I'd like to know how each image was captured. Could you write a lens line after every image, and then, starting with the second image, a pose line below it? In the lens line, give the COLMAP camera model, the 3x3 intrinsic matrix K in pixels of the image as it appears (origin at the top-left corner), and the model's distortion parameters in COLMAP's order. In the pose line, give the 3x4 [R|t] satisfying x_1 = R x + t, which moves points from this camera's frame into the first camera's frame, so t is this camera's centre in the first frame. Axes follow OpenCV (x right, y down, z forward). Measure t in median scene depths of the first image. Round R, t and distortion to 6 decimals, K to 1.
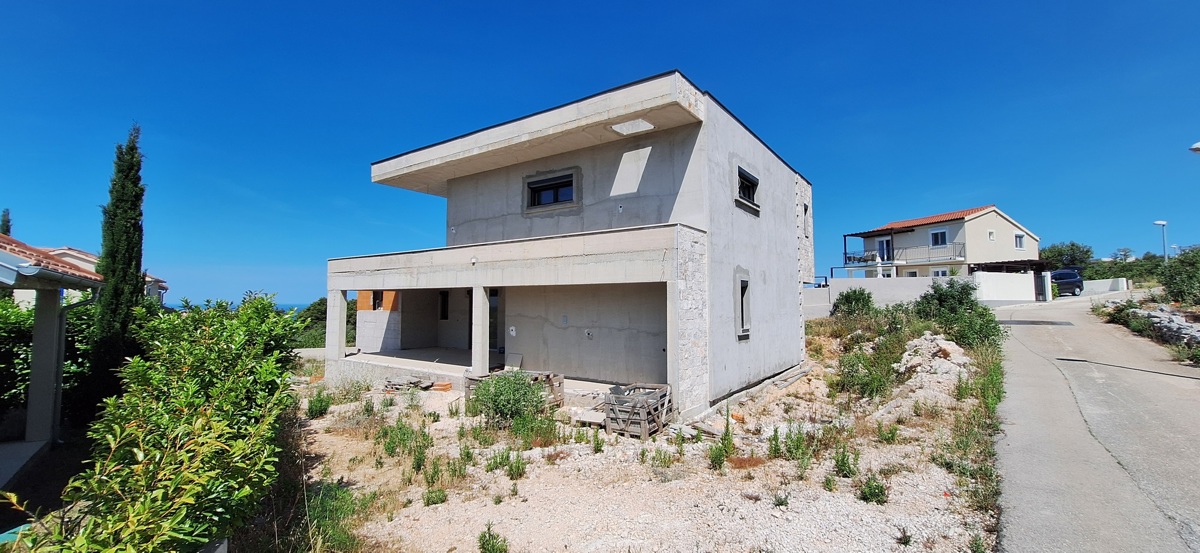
lens RADIAL K [[478.5, 0, 604.4], [0, 478.5, 272.1], [0, 0, 1]] dist [-0.011801, 0.005224]
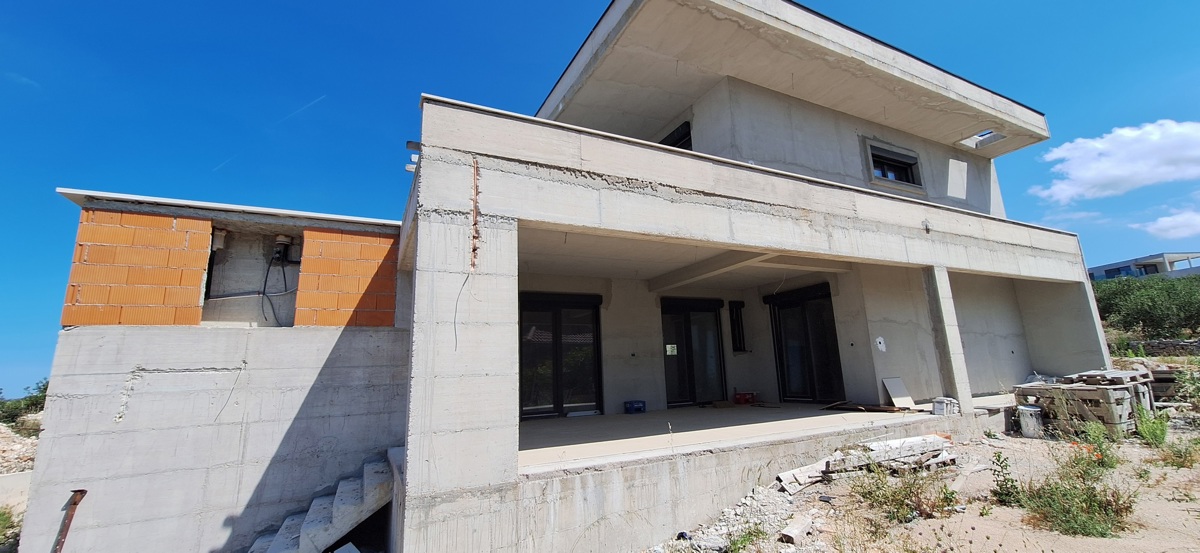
lens RADIAL K [[478.5, 0, 604.4], [0, 478.5, 272.1], [0, 0, 1]] dist [-0.011801, 0.005224]
pose [[0.458929, 0.162957, 0.873401, -0.879859], [-0.011633, 0.984054, -0.177490, 0.134083], [-0.888397, 0.071295, 0.453507, 0.943508]]
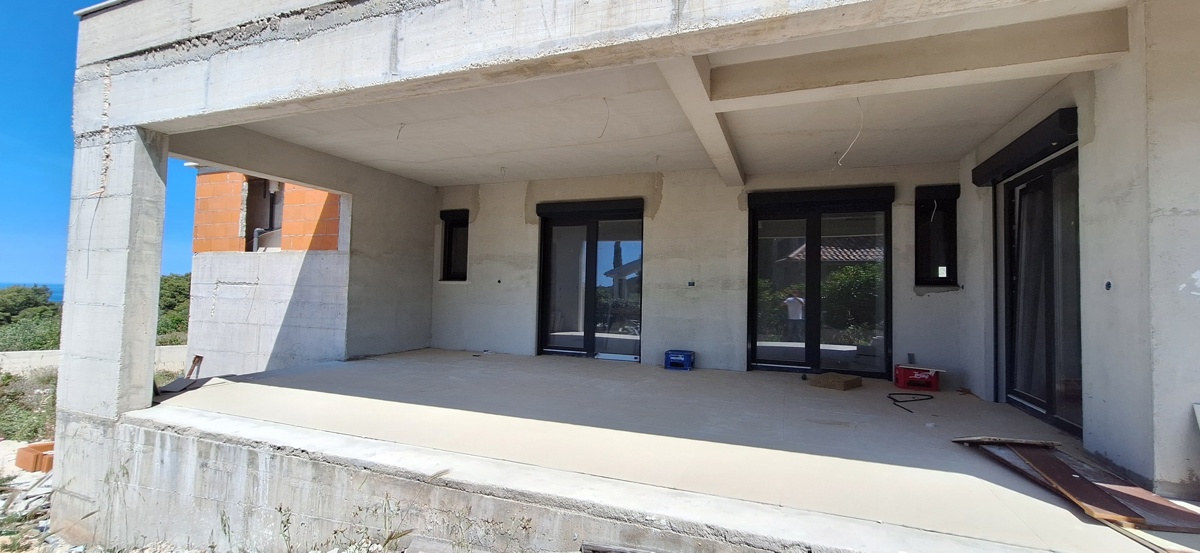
lens RADIAL K [[478.5, 0, 604.4], [0, 478.5, 272.1], [0, 0, 1]] dist [-0.011801, 0.005224]
pose [[0.963740, 0.027913, 0.265381, -0.442392], [-0.034684, 0.999181, 0.020861, 0.110431], [-0.264581, -0.029309, 0.963918, 0.804727]]
